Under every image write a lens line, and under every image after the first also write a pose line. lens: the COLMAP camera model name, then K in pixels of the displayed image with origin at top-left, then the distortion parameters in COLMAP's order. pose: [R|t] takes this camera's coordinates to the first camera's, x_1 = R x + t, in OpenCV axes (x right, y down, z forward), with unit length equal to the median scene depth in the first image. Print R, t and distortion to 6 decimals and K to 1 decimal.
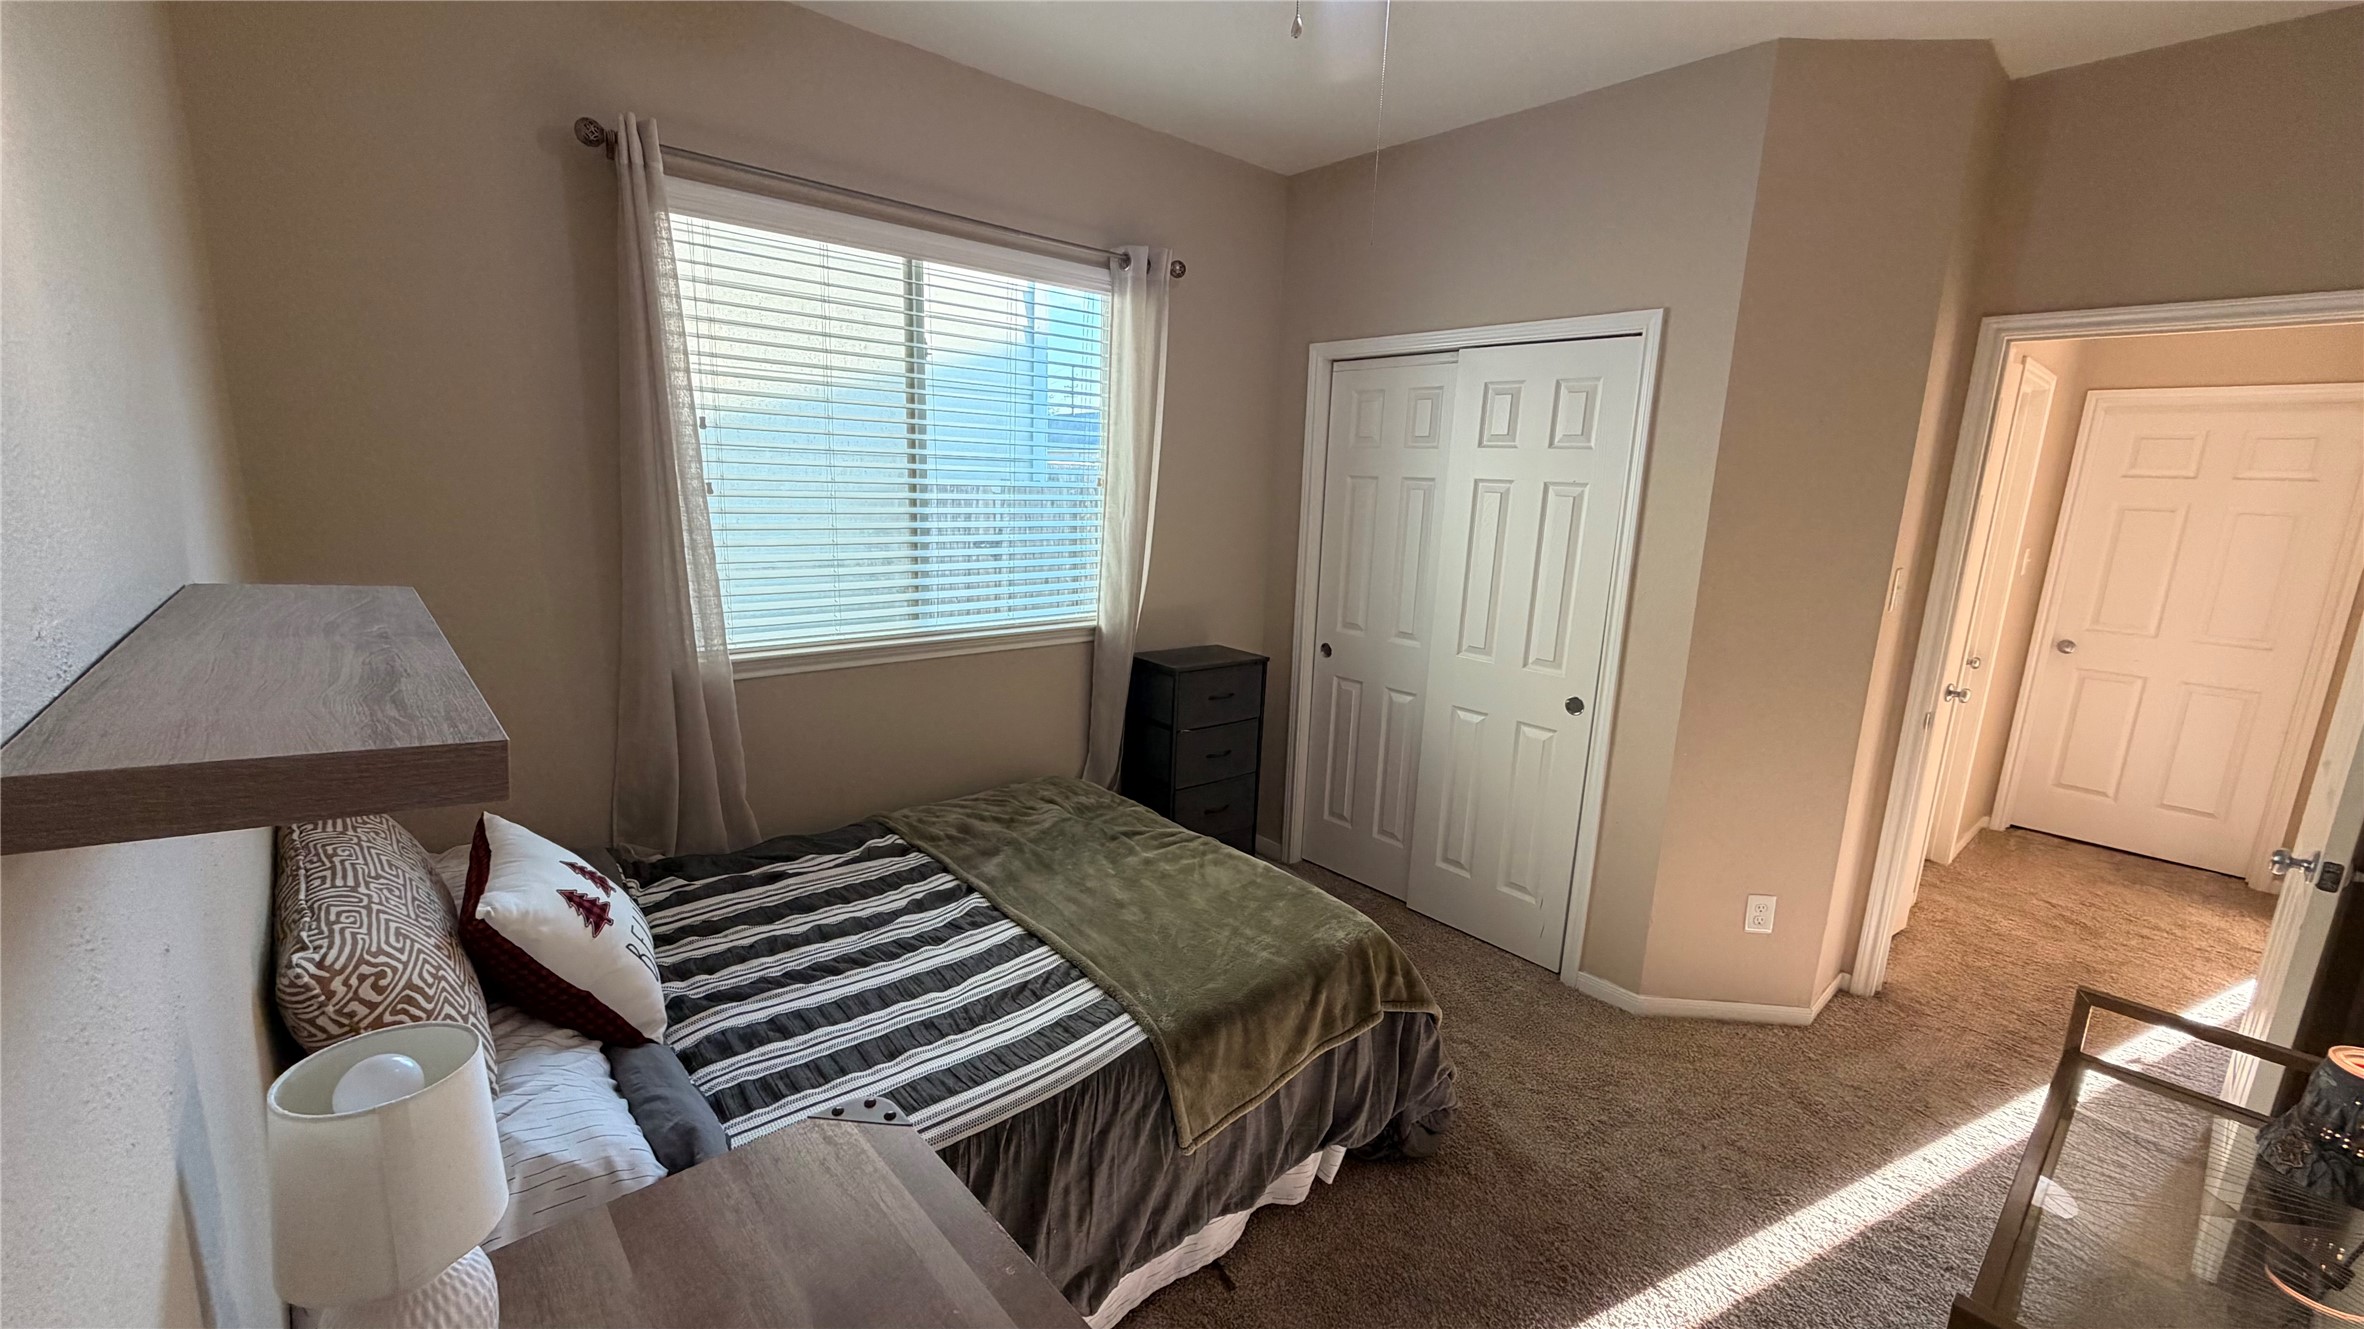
lens RADIAL K [[932.7, 0, 1172.2], [0, 932.7, 664.0], [0, 0, 1]] dist [-0.001138, -0.000266]
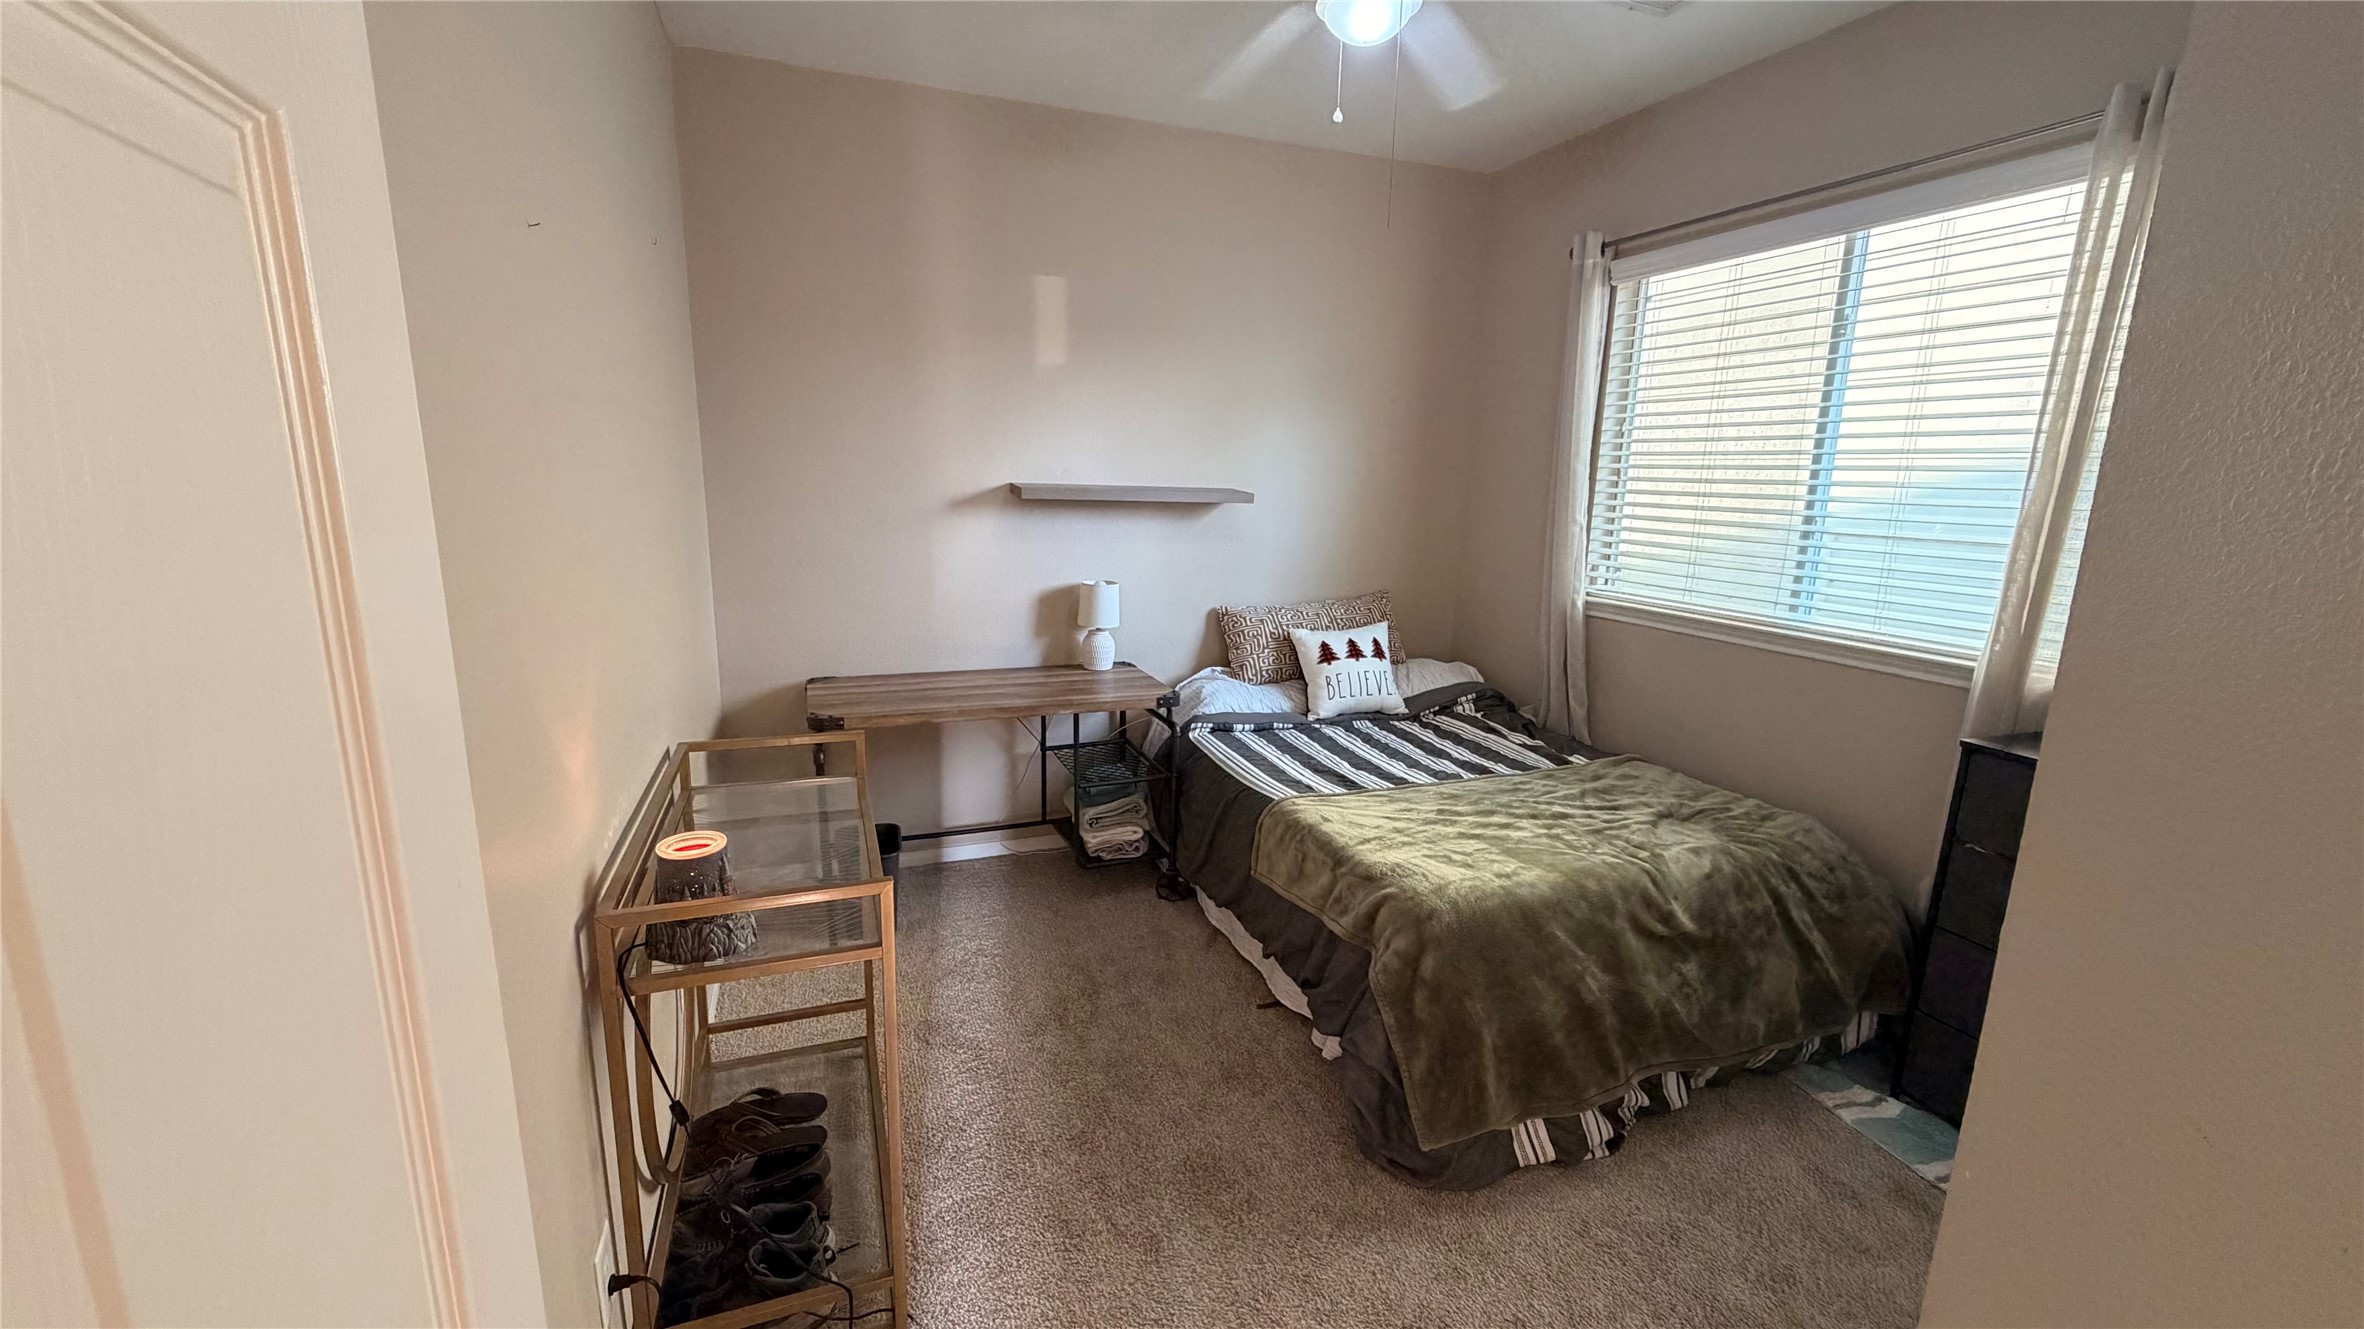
lens RADIAL K [[932.7, 0, 1174.6], [0, 932.7, 670.9], [0, 0, 1]] dist [-0.001138, -0.000266]
pose [[-0.341374, 0.162896, -0.925704, 1.217195], [-0.213202, 0.945777, 0.245051, -0.130607], [0.915428, 0.281016, -0.288134, 1.024135]]
